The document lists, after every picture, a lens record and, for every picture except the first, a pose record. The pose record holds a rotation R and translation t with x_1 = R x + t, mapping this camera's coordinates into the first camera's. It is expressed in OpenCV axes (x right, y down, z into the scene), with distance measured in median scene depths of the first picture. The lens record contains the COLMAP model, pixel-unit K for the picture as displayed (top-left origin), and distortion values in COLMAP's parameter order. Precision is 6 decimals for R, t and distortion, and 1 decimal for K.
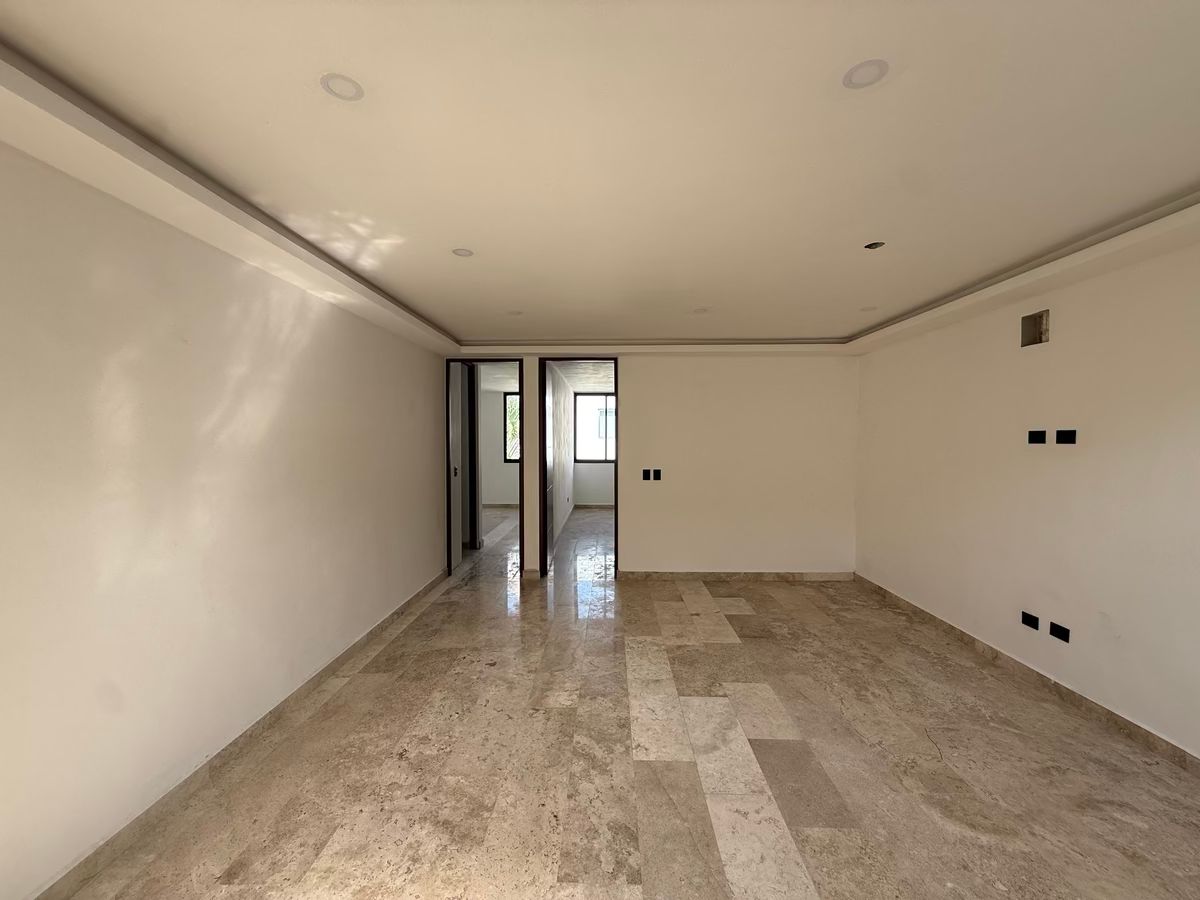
lens RADIAL K [[478.2, 0, 597.8], [0, 478.2, 446.5], [0, 0, 1]] dist [-0.002084, -0.000226]
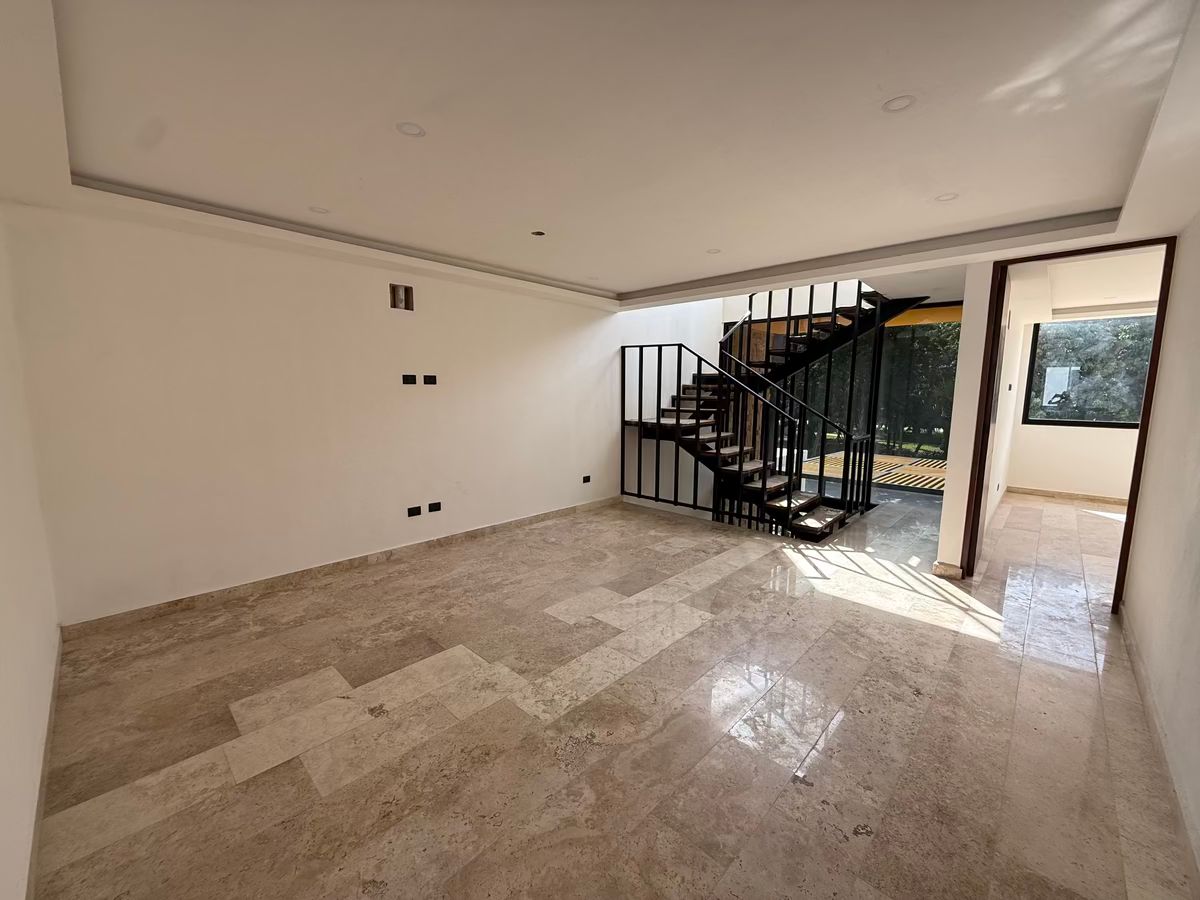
lens RADIAL K [[478.2, 0, 597.1], [0, 478.2, 449.8], [0, 0, 1]] dist [-0.002084, -0.000226]
pose [[-0.738586, -0.087961, 0.668396, -0.429112], [0.004253, 0.990824, 0.135092, -0.002838], [-0.674146, 0.102619, -0.731434, 1.706581]]
